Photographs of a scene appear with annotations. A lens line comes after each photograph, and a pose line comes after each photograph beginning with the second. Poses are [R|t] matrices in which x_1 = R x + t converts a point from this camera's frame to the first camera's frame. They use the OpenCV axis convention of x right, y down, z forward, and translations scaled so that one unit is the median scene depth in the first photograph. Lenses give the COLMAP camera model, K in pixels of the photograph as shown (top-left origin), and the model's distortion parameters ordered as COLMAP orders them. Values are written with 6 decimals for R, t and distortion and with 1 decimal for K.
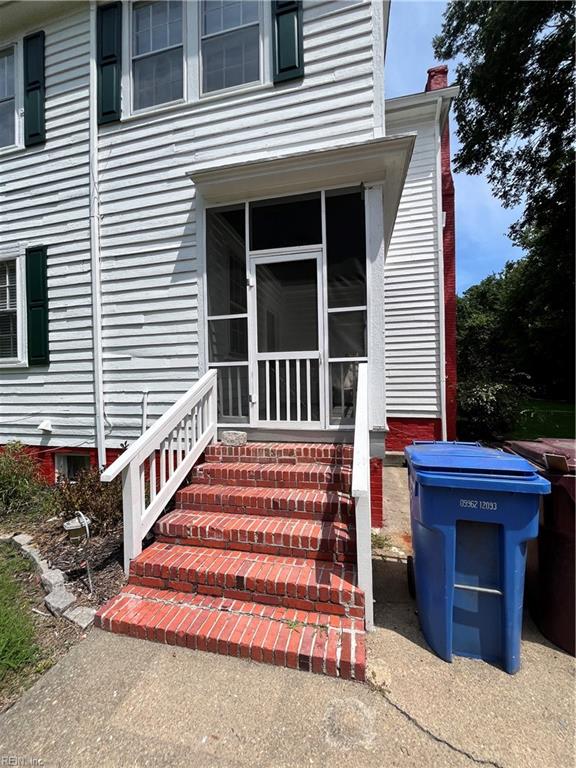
lens RADIAL K [[309.8, 0, 287.8], [0, 309.8, 381.1], [0, 0, 1]] dist [-0.001687, 0.000128]
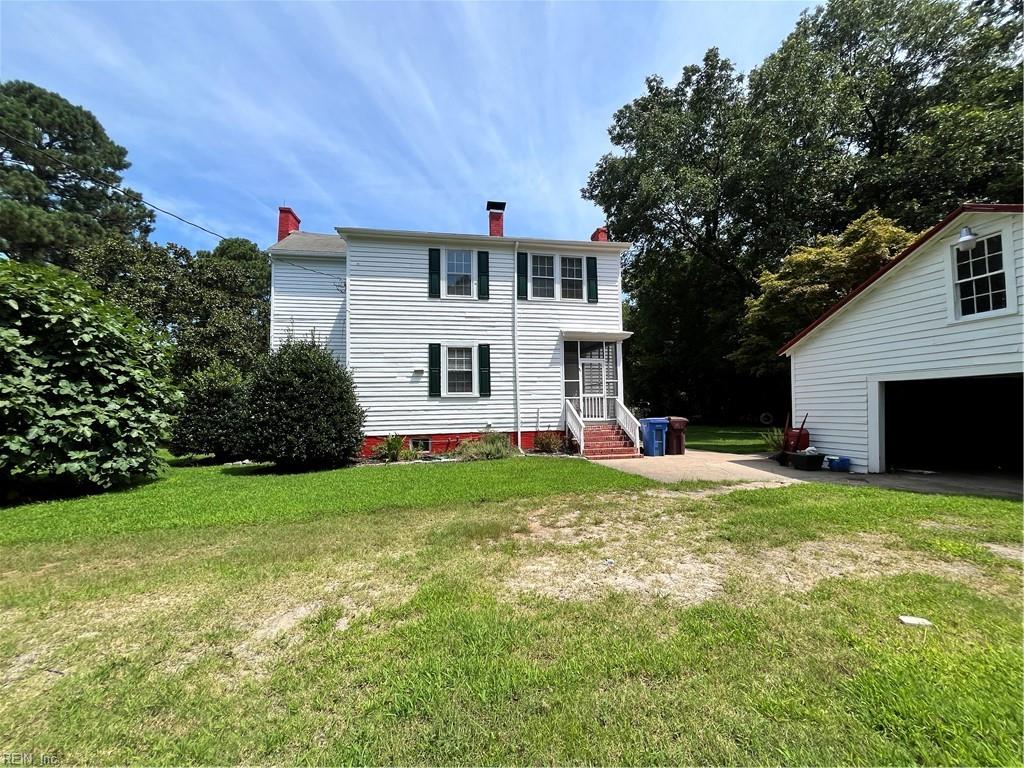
lens RADIAL K [[413.0, 0, 513.3], [0, 413.0, 386.2], [0, 0, 1]] dist [-0.001687, 0.000128]
pose [[0.916381, 0.027501, 0.399362, -1.832336], [-0.007293, 0.998619, -0.052032, 0.030980], [-0.400241, 0.044769, 0.915316, -1.852649]]
